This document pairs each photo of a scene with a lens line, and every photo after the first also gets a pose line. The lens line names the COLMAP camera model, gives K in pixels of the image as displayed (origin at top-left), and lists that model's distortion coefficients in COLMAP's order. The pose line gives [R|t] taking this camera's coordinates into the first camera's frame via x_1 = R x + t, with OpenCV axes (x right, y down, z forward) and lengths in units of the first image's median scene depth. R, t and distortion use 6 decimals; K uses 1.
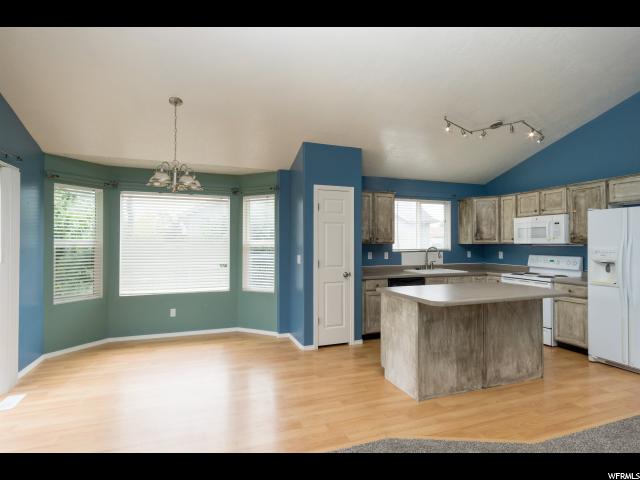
lens RADIAL K [[337.1, 0, 317.7], [0, 337.1, 240.1], [0, 0, 1]] dist [0.004943, 0.000106]
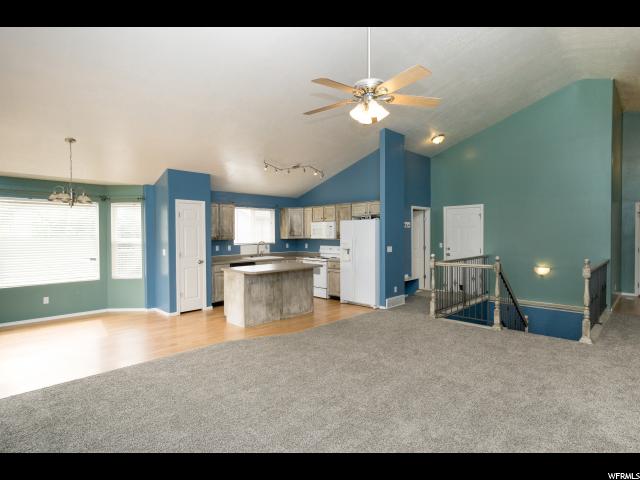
lens RADIAL K [[337.1, 0, 314.2], [0, 337.1, 239.3], [0, 0, 1]] dist [0.004943, 0.000106]
pose [[0.909340, -0.011935, 0.415882, -0.072222], [0.003268, 0.999763, 0.021547, -0.024098], [-0.416040, -0.018234, 0.909164, -0.523022]]
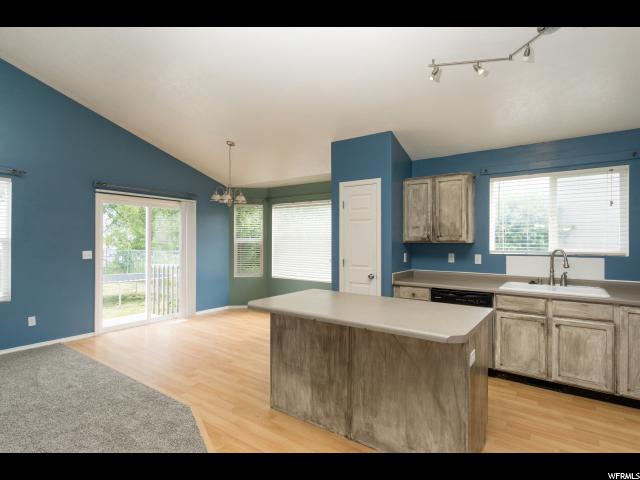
lens RADIAL K [[337.1, 0, 312.5], [0, 337.1, 239.6], [0, 0, 1]] dist [0.004943, 0.000106]
pose [[0.552505, 0.000207, -0.833509, 0.763712], [0.004726, 0.999983, 0.003381, -0.000445], [0.833496, -0.005807, 0.552495, 0.377614]]
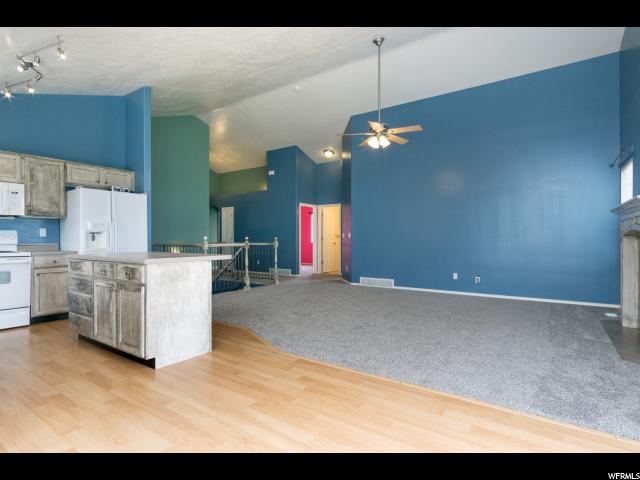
lens RADIAL K [[337.1, 0, 316.8], [0, 337.1, 239.7], [0, 0, 1]] dist [0.004943, 0.000106]
pose [[-0.572767, 0.000512, 0.819718, -0.525600], [-0.008852, 0.999938, -0.006809, 0.078529], [-0.819670, -0.011156, -0.572727, 0.889312]]
